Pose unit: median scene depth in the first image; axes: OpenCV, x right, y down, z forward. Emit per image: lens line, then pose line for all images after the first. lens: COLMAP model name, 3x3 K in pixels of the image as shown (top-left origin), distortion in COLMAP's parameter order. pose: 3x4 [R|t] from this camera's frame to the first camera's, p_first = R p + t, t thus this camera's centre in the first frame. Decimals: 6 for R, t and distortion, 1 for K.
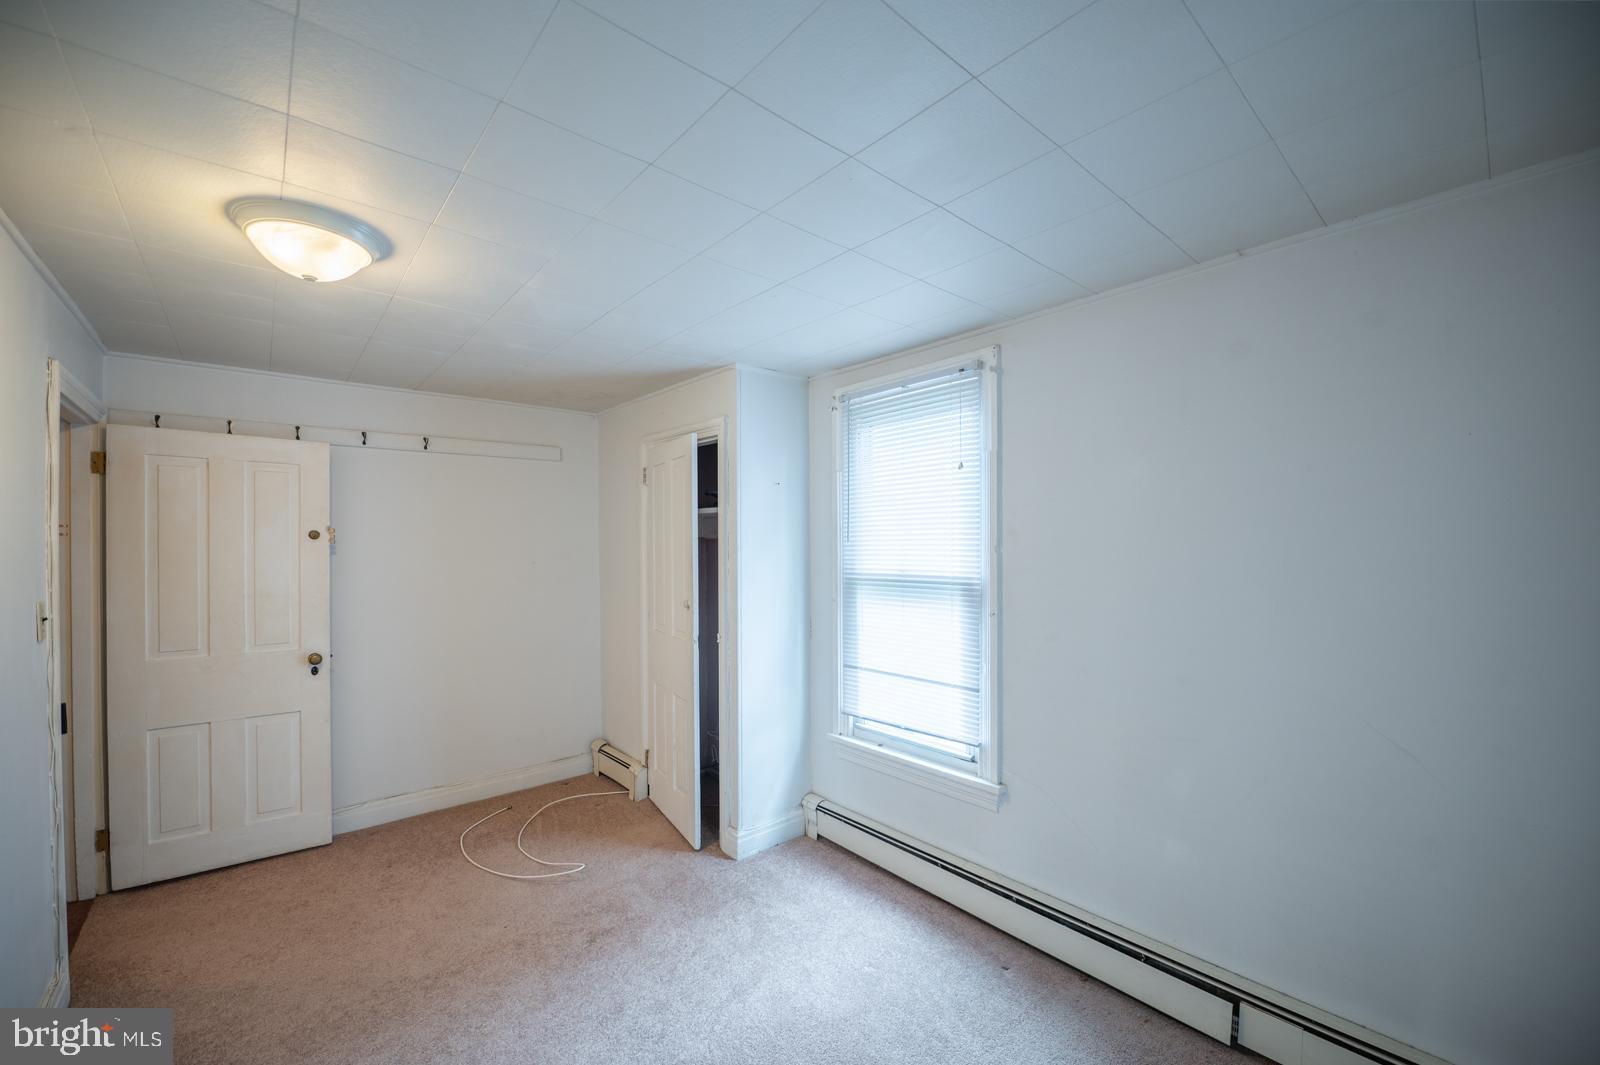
lens RADIAL K [[635.3, 0, 794.0], [0, 635.3, 548.5], [0, 0, 1]] dist [-0.017135, -0.002512]
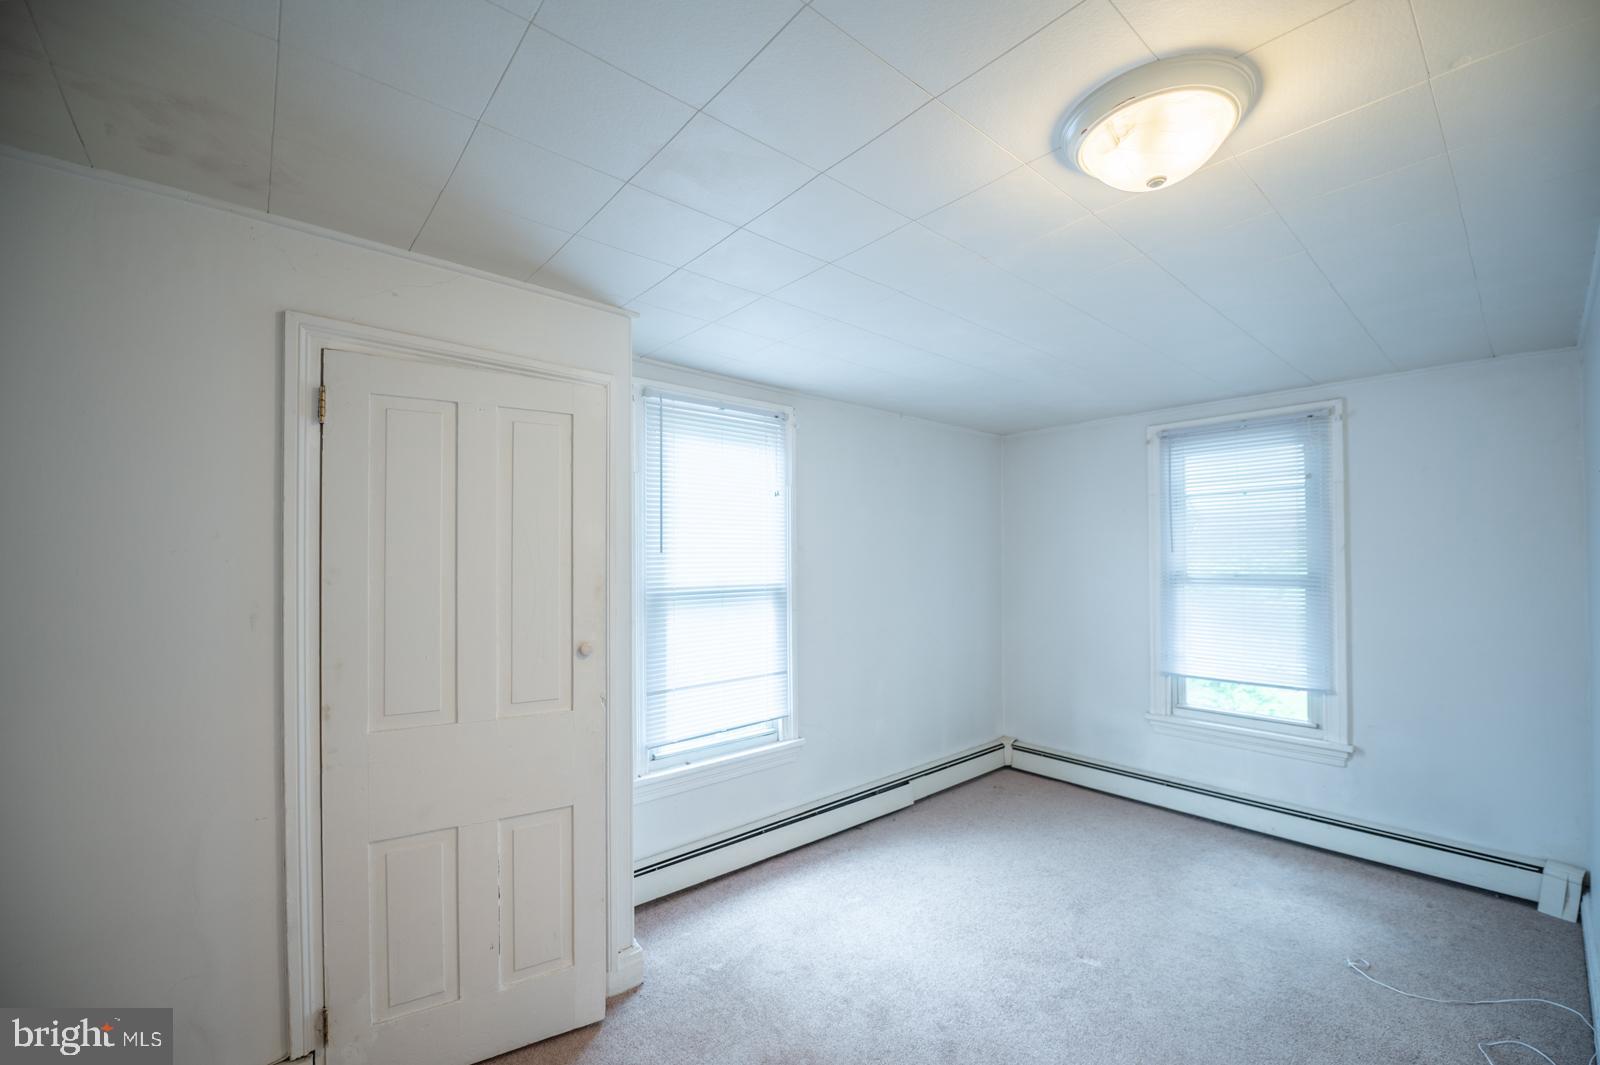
lens RADIAL K [[635.3, 0, 792.9], [0, 635.3, 534.8], [0, 0, 1]] dist [-0.017135, -0.002512]
pose [[0.010017, 0.027139, 0.999581, -0.899556], [-0.002506, 0.999629, -0.027115, -0.015380], [-0.999947, -0.002233, 0.010081, 0.883845]]
